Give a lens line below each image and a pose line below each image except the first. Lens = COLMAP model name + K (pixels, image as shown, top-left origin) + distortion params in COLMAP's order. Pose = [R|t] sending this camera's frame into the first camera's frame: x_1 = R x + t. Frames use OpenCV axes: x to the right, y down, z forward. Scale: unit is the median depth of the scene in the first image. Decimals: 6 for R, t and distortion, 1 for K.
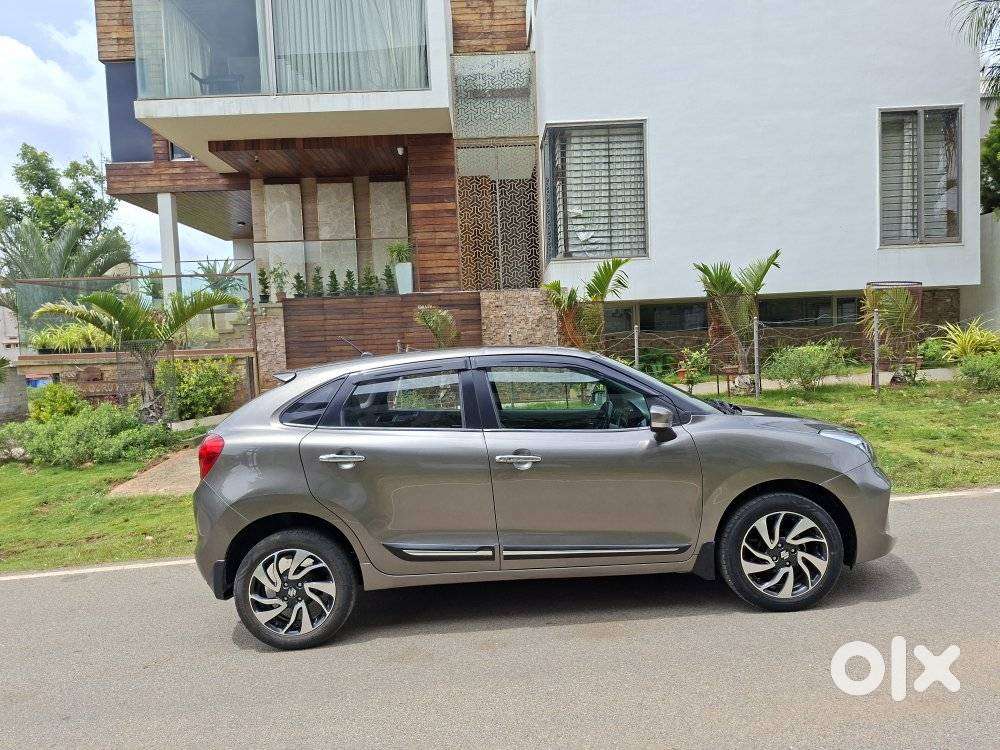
lens RADIAL K [[709.7, 0, 516.8], [0, 709.7, 359.0], [0, 0, 1]] dist [0.031779, -0.002870]
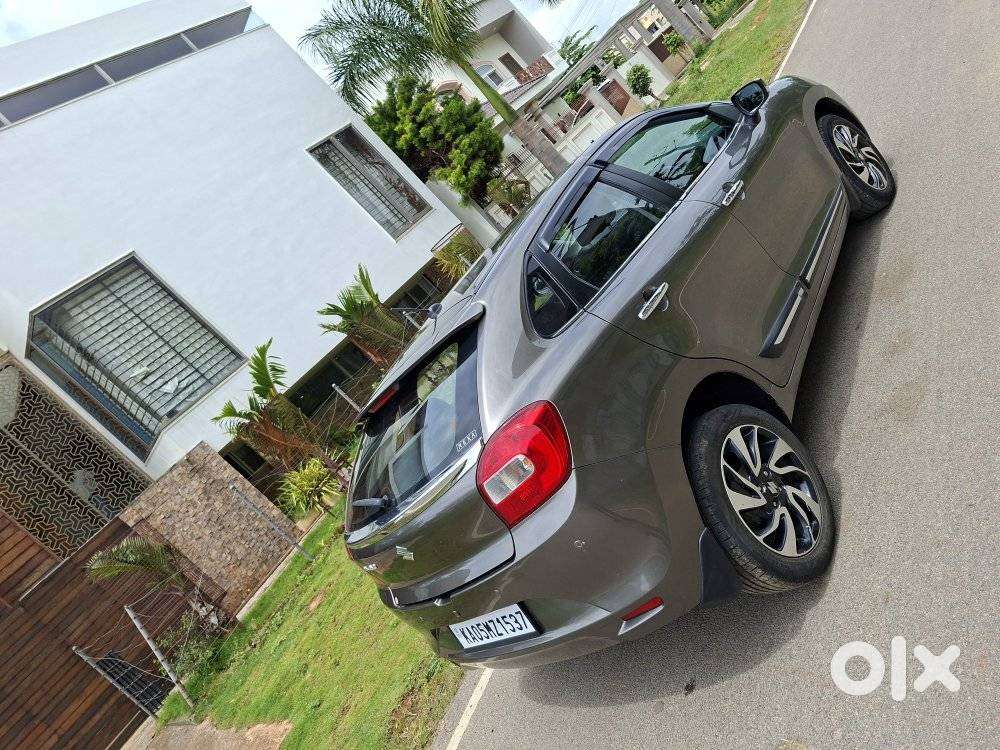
lens RADIAL K [[724.3, 0, 478.4], [0, 724.3, 345.9], [0, 0, 1]] dist [-0.000960, -0.003229]
pose [[0.509718, -0.531541, 0.676500, -0.265880], [0.695279, 0.717627, 0.039988, 0.007031], [-0.506730, 0.449973, 0.735356, 0.181718]]
